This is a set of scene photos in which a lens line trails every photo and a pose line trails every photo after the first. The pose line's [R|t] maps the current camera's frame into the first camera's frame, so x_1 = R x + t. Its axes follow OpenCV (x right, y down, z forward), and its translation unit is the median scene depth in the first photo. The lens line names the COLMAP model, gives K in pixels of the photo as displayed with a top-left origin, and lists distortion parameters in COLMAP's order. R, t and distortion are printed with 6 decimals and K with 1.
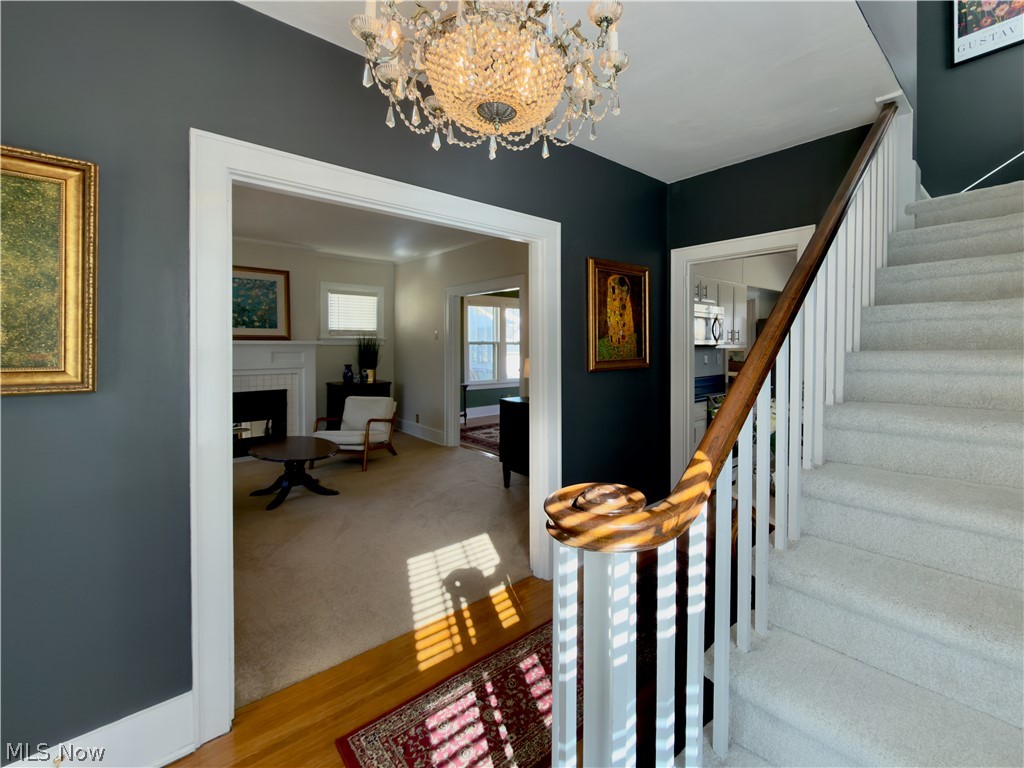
lens RADIAL K [[458.1, 0, 567.1], [0, 458.1, 340.7], [0, 0, 1]] dist [-0.000670, -0.000007]
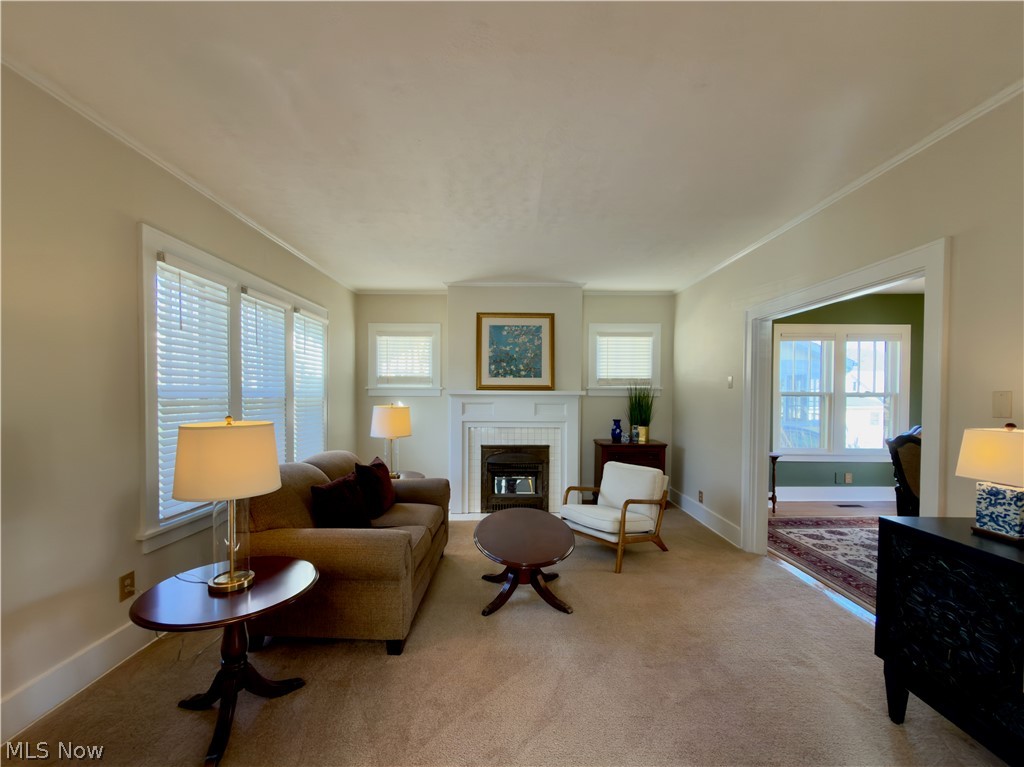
lens RADIAL K [[431.8, 0, 510.7], [0, 431.8, 402.5], [0, 0, 1]] dist [-0.000523, 0.000159]
pose [[0.730069, 0.015781, -0.683192, -0.083877], [0.000043, 0.999732, 0.023139, 0.002832], [0.683374, -0.016923, 0.729872, 0.305885]]
